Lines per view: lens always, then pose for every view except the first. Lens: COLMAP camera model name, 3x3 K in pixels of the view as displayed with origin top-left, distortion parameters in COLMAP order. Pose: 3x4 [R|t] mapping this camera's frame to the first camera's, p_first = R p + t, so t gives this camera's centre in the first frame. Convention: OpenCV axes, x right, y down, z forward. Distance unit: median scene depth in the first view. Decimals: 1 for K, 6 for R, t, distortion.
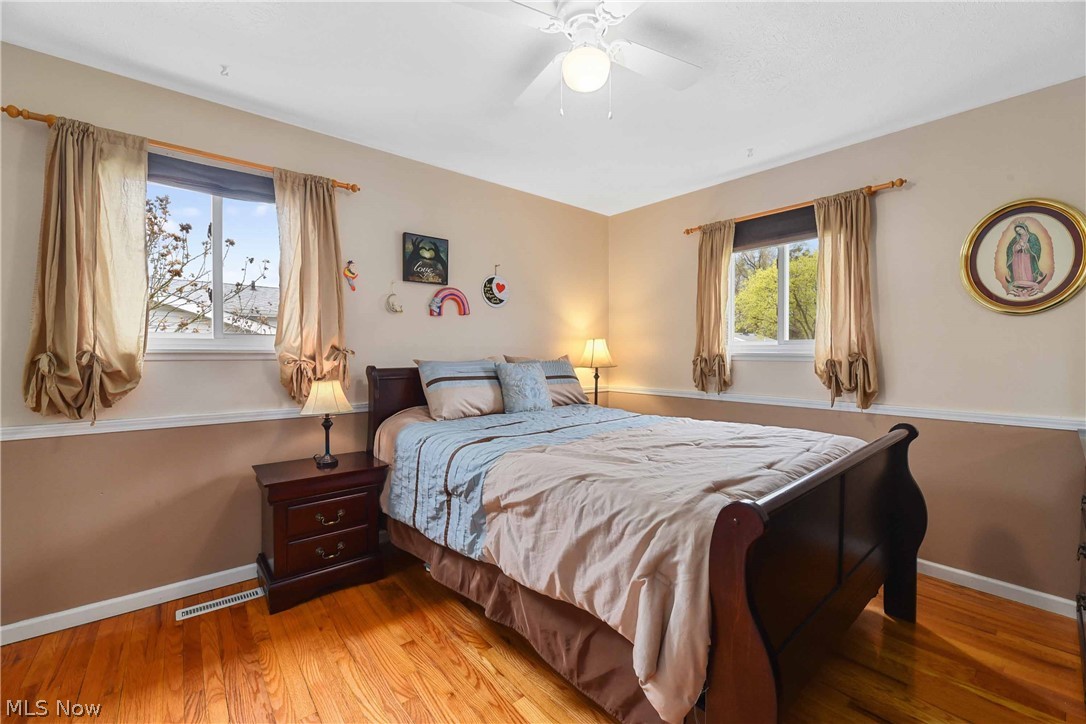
lens RADIAL K [[457.6, 0, 550.6], [0, 457.6, 358.5], [0, 0, 1]] dist [0.001055, 0.000130]
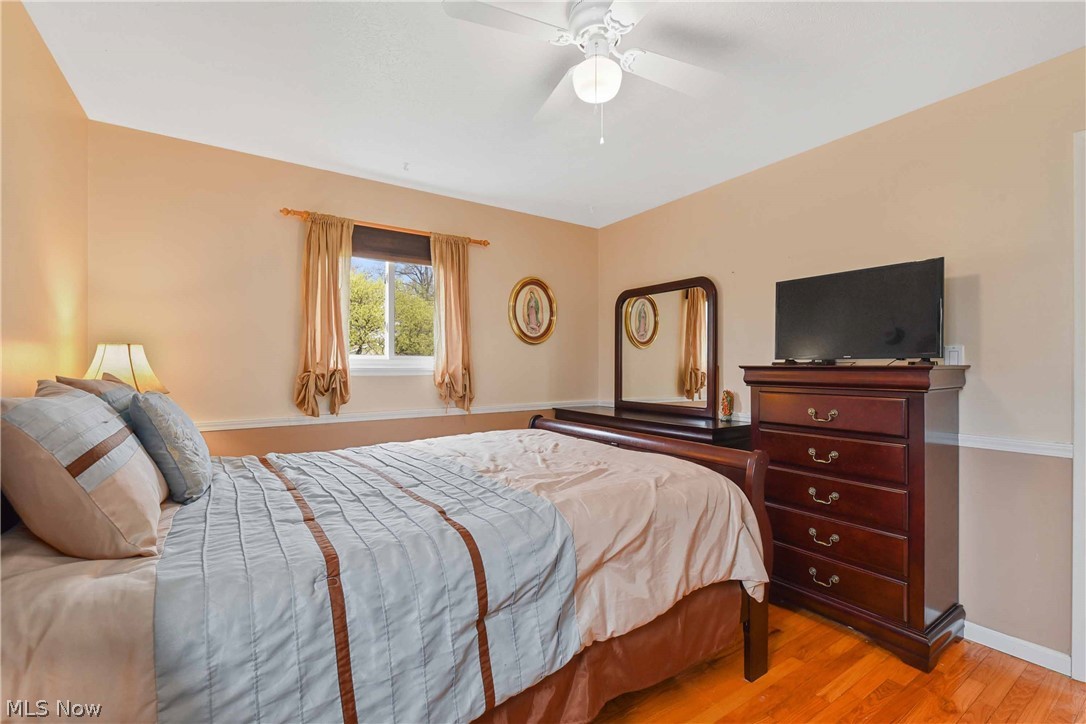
lens RADIAL K [[479.8, 0, 540.0], [0, 479.8, 361.2], [0, 0, 1]] dist [0.001094, 0.000178]
pose [[0.107108, 0.008975, 0.994207, -0.723175], [0.014234, 0.999843, -0.010560, -0.014083], [-0.994145, 0.015283, 0.106963, 0.768504]]
